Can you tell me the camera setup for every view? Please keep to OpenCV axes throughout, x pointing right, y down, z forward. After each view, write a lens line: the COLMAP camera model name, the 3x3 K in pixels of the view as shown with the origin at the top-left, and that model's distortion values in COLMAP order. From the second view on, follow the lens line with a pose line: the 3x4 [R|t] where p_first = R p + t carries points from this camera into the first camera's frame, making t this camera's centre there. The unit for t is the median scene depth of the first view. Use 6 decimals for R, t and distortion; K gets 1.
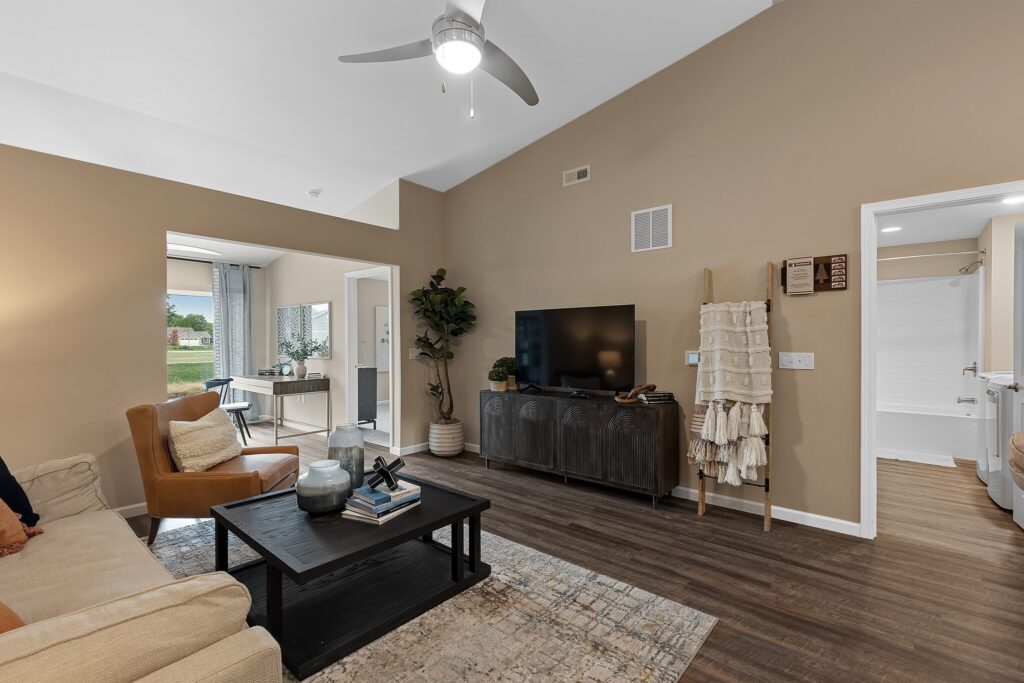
lens RADIAL K [[463.1, 0, 509.1], [0, 463.1, 347.3], [0, 0, 1]] dist [0.007475, -0.001163]
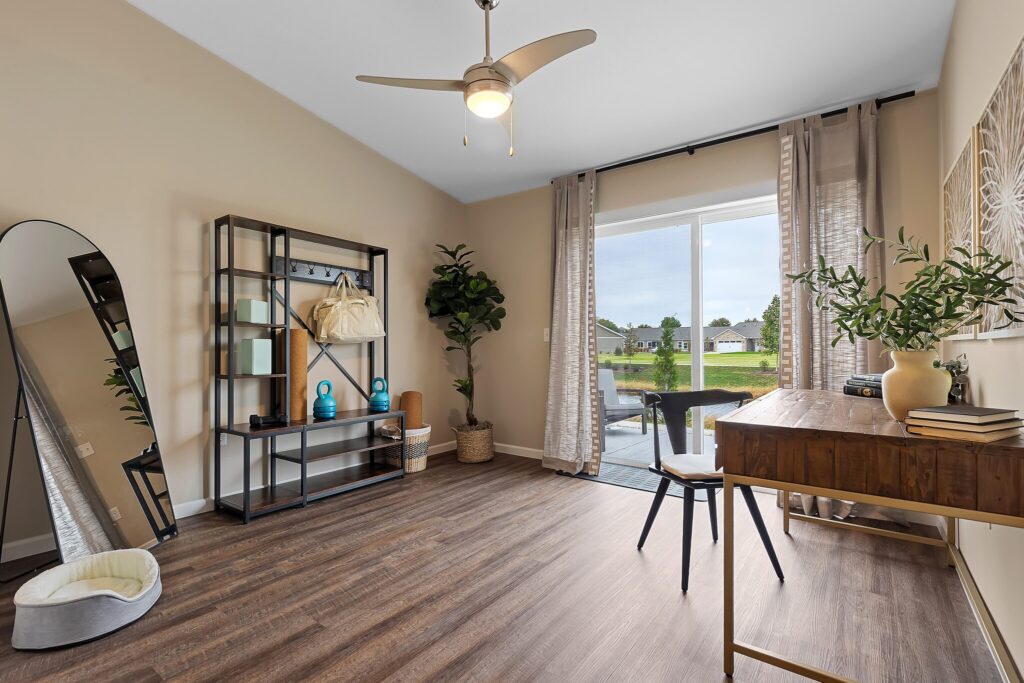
lens RADIAL K [[463.1, 0, 527.6], [0, 463.1, 346.9], [0, 0, 1]] dist [0.007475, -0.001163]
pose [[0.091945, 0.004102, -0.995756, -0.615238], [-0.013410, 0.999906, 0.002881, 0.084301], [0.995674, 0.013088, 0.091992, 2.035285]]
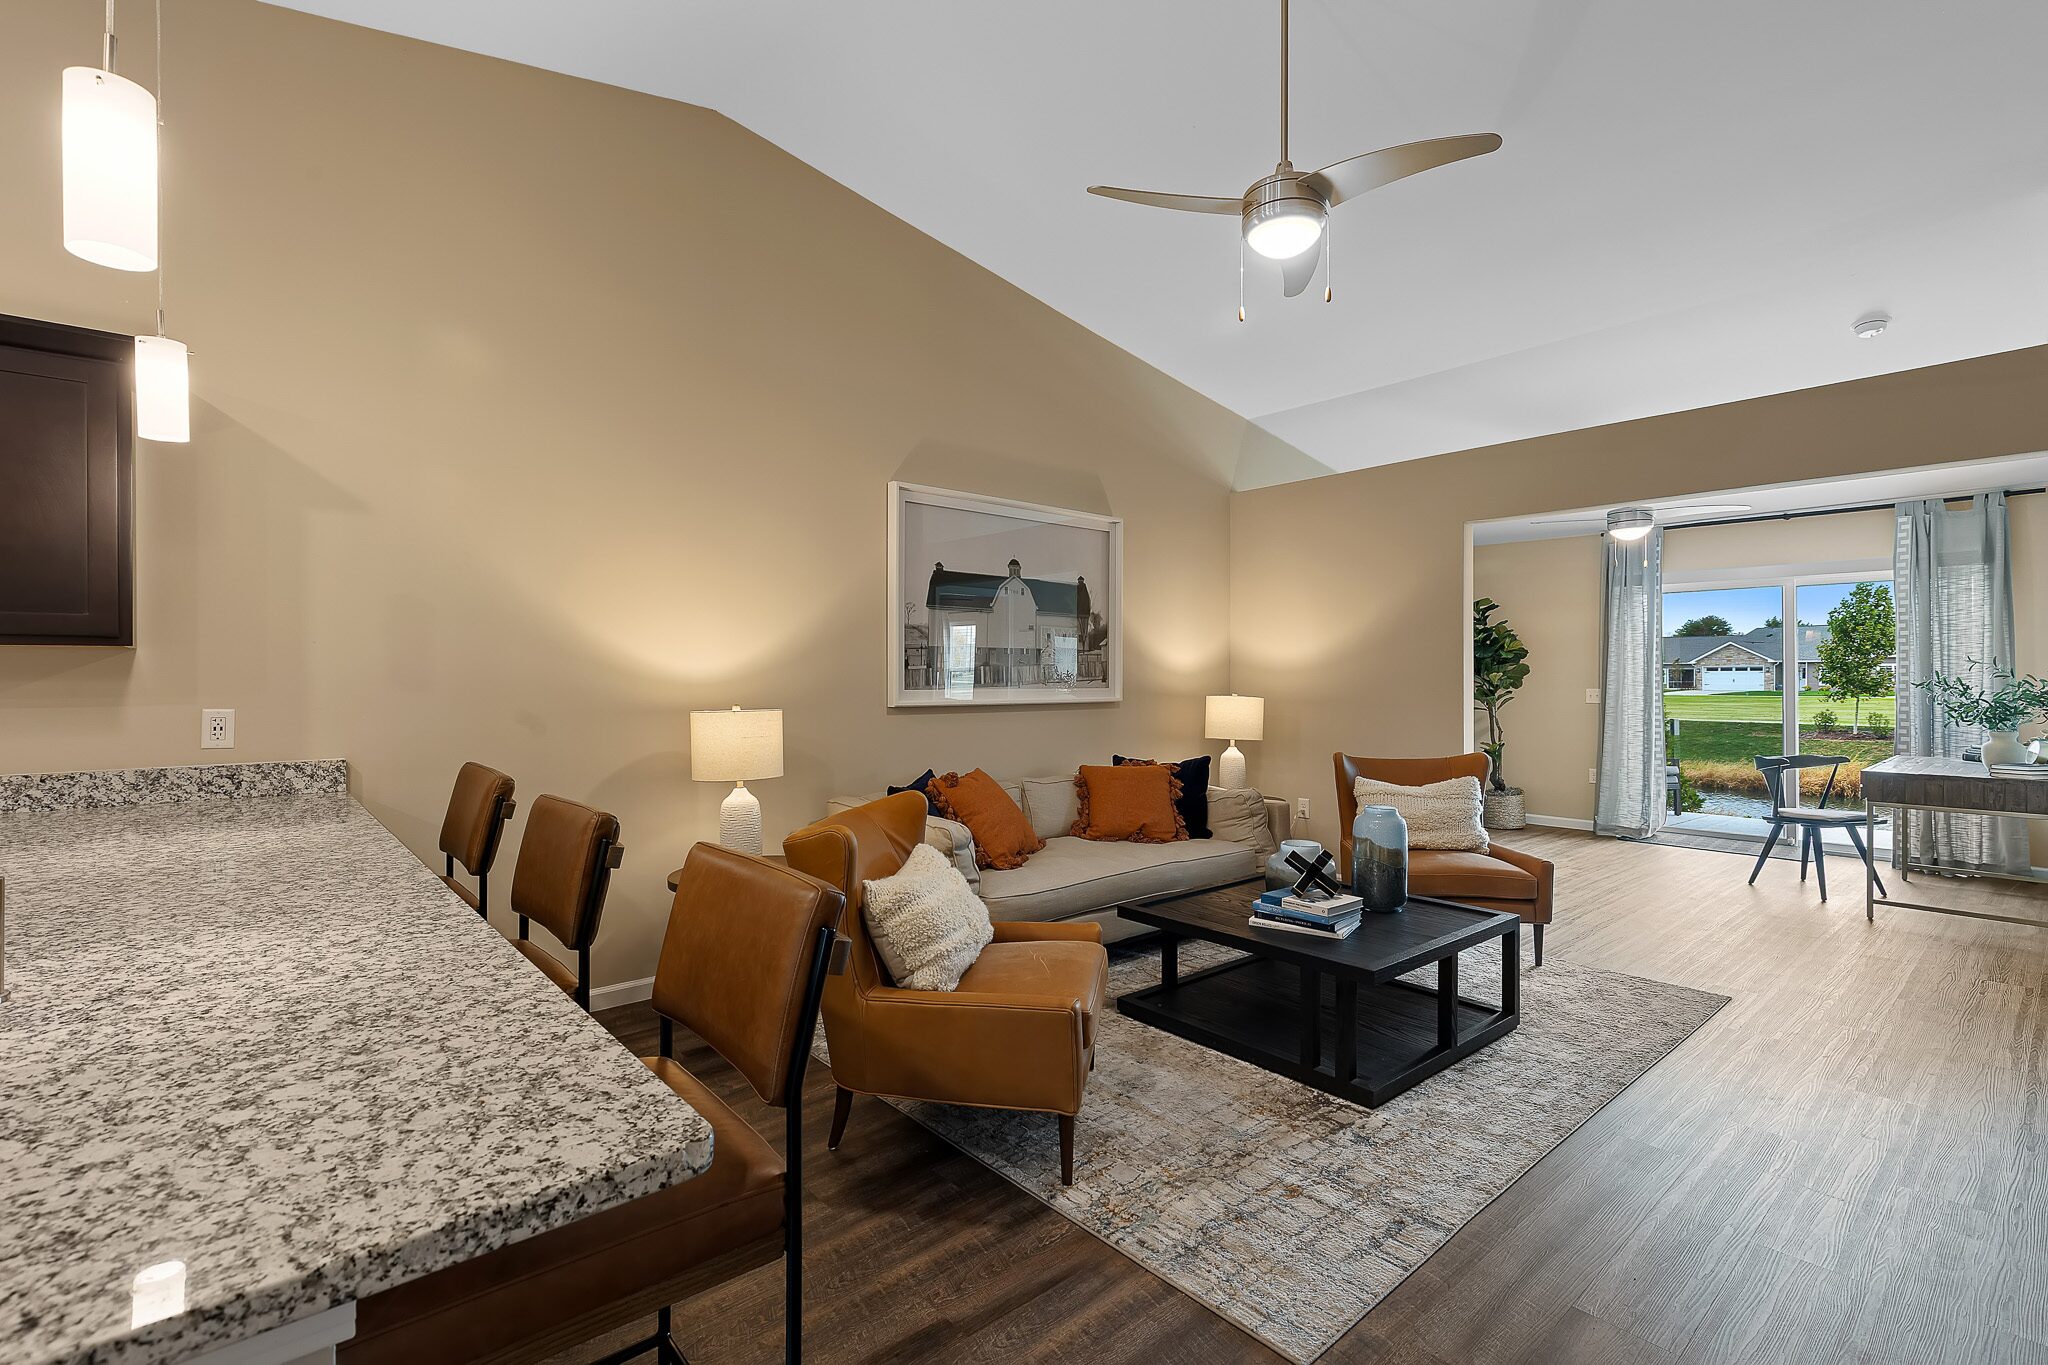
lens RADIAL K [[926.3, 0, 1015.4], [0, 926.3, 678.2], [0, 0, 1]] dist [0.007475, -0.001163]
pose [[-0.142251, 0.007961, -0.989799, 1.138396], [-0.012072, 0.999879, 0.009778, -0.024494], [0.989757, 0.013340, -0.142137, 0.753290]]
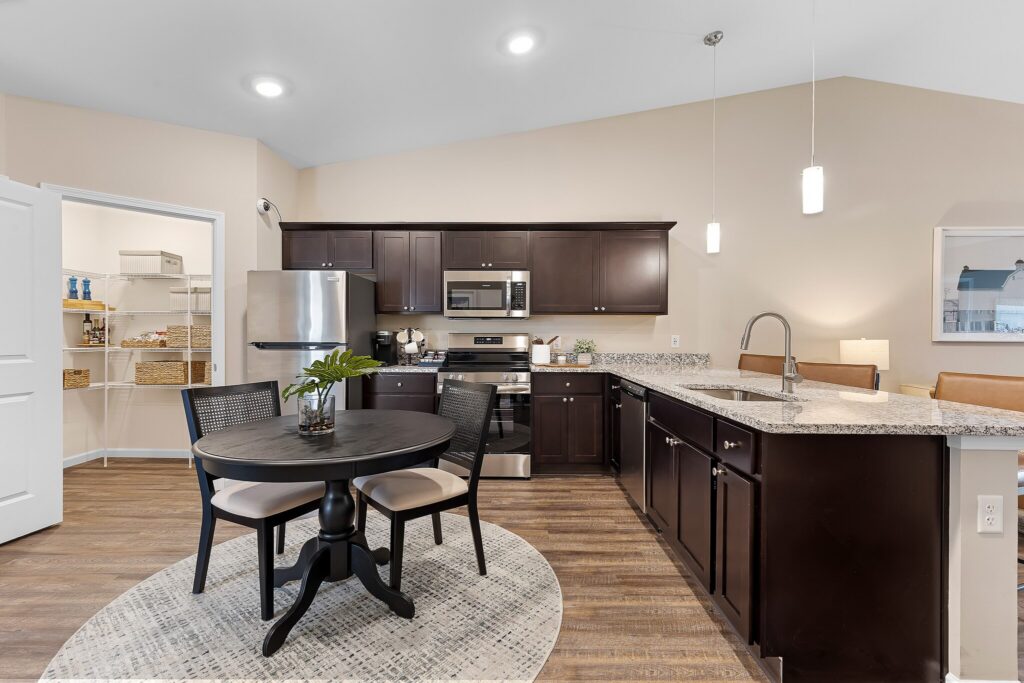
lens RADIAL K [[463.1, 0, 507.3], [0, 463.1, 339.5], [0, 0, 1]] dist [0.007475, -0.001163]
pose [[-0.763102, 0.010762, -0.646189, 1.822636], [-0.007637, 0.999641, 0.025667, 0.013165], [0.646233, 0.024521, -0.762746, 0.558343]]
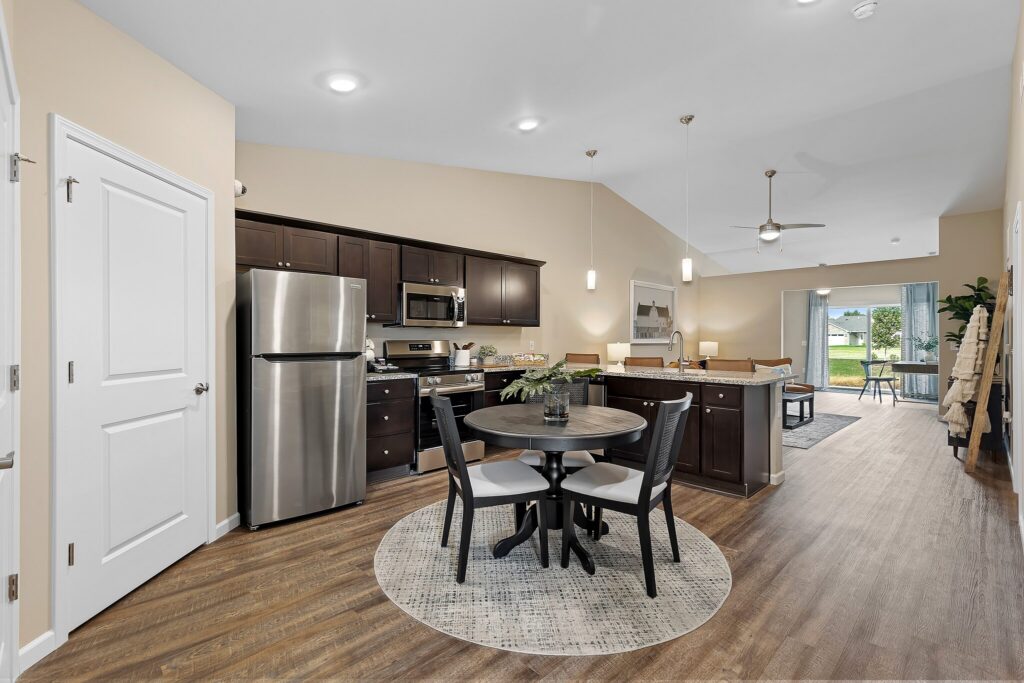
lens RADIAL K [[463.1, 0, 508.3], [0, 463.1, 338.1], [0, 0, 1]] dist [0.007475, -0.001163]
pose [[-0.087102, 0.006143, -0.996180, 2.676863], [-0.016132, 0.999841, 0.007576, 0.003399], [0.996069, 0.016730, -0.086989, -0.330541]]
